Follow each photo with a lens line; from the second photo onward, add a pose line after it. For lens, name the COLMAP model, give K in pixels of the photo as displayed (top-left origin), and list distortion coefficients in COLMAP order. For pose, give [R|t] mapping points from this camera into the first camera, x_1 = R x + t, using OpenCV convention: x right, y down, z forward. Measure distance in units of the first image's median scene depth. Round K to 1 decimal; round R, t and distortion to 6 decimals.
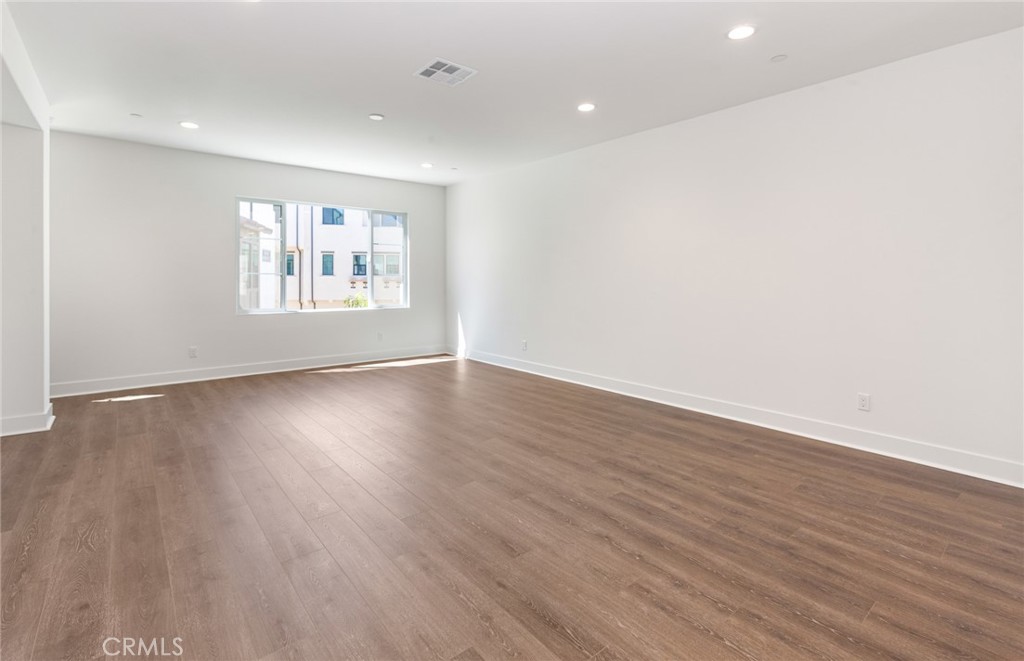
lens RADIAL K [[475.4, 0, 519.9], [0, 475.4, 283.4], [0, 0, 1]] dist [-0.015455, 0.008110]
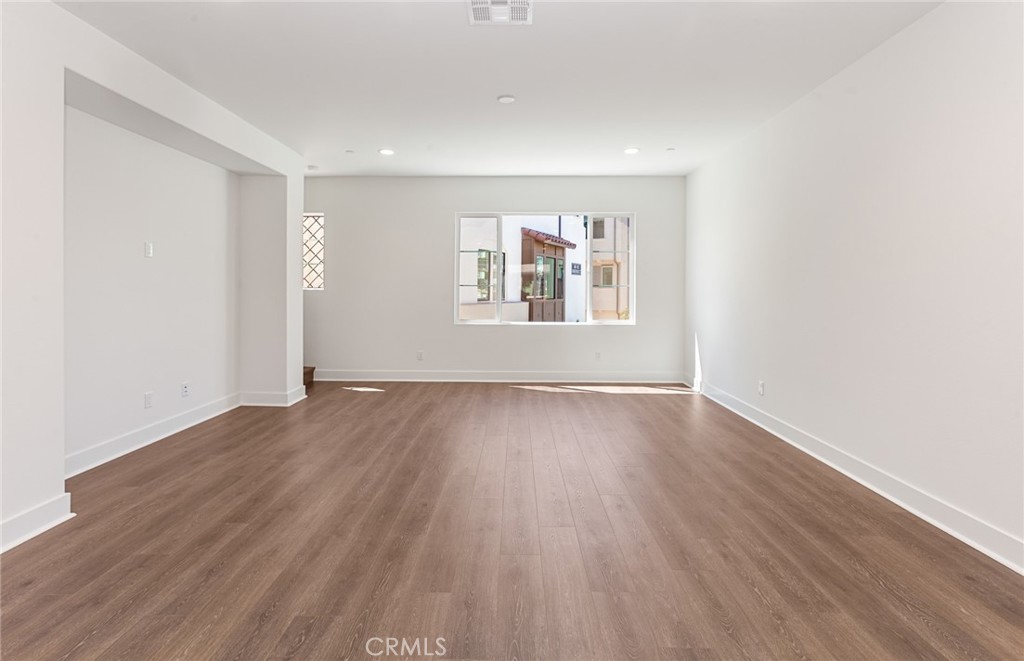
lens RADIAL K [[475.4, 0, 505.9], [0, 475.4, 292.7], [0, 0, 1]] dist [-0.015455, 0.008110]
pose [[0.750536, 0.002900, -0.660823, 0.285157], [-0.006874, 0.999971, -0.003420, -0.000968], [0.660794, 0.007109, 0.750534, 0.395249]]
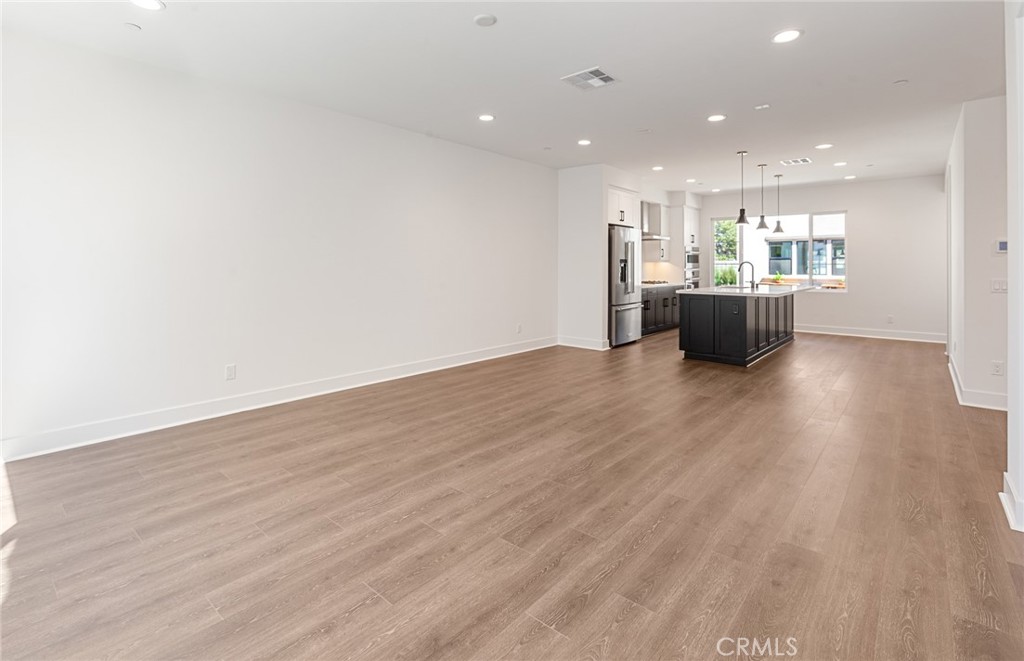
lens RADIAL K [[475.4, 0, 514.5], [0, 475.4, 264.2], [0, 0, 1]] dist [-0.015455, 0.008110]
pose [[-0.169950, -0.000336, 0.985453, -1.010396], [0.004778, 0.999988, 0.001165, -0.012346], [-0.985441, 0.004907, -0.169947, 1.149967]]
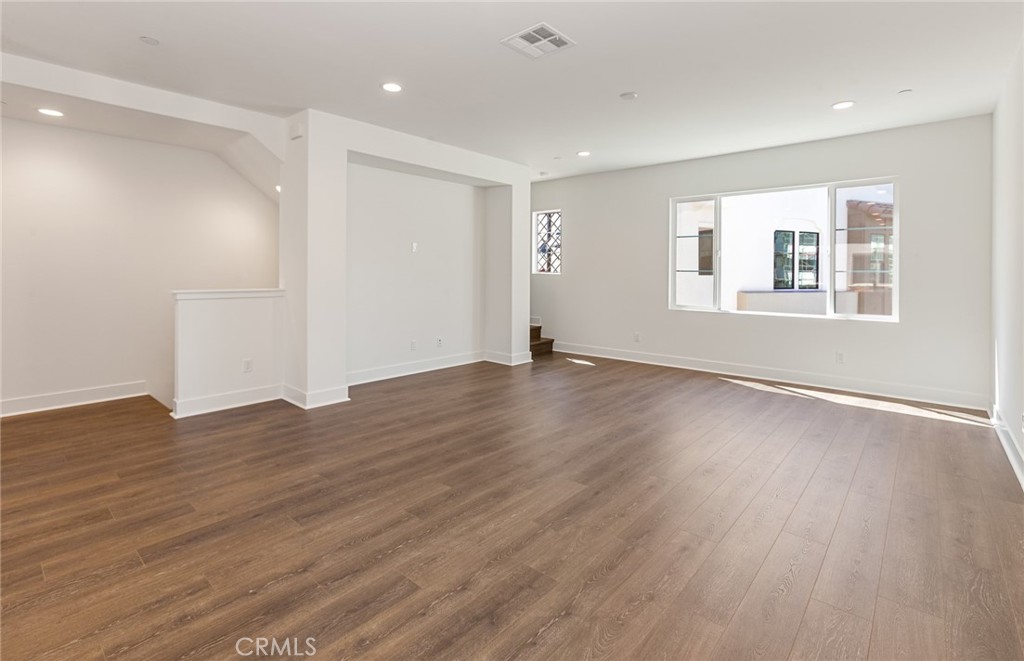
lens RADIAL K [[475.4, 0, 497.6], [0, 475.4, 274.3], [0, 0, 1]] dist [-0.015455, 0.008110]
pose [[0.137066, -0.000184, -0.990562, 0.604631], [-0.018200, 0.999831, -0.002704, -0.003123], [0.990395, 0.018398, 0.137040, 0.682188]]
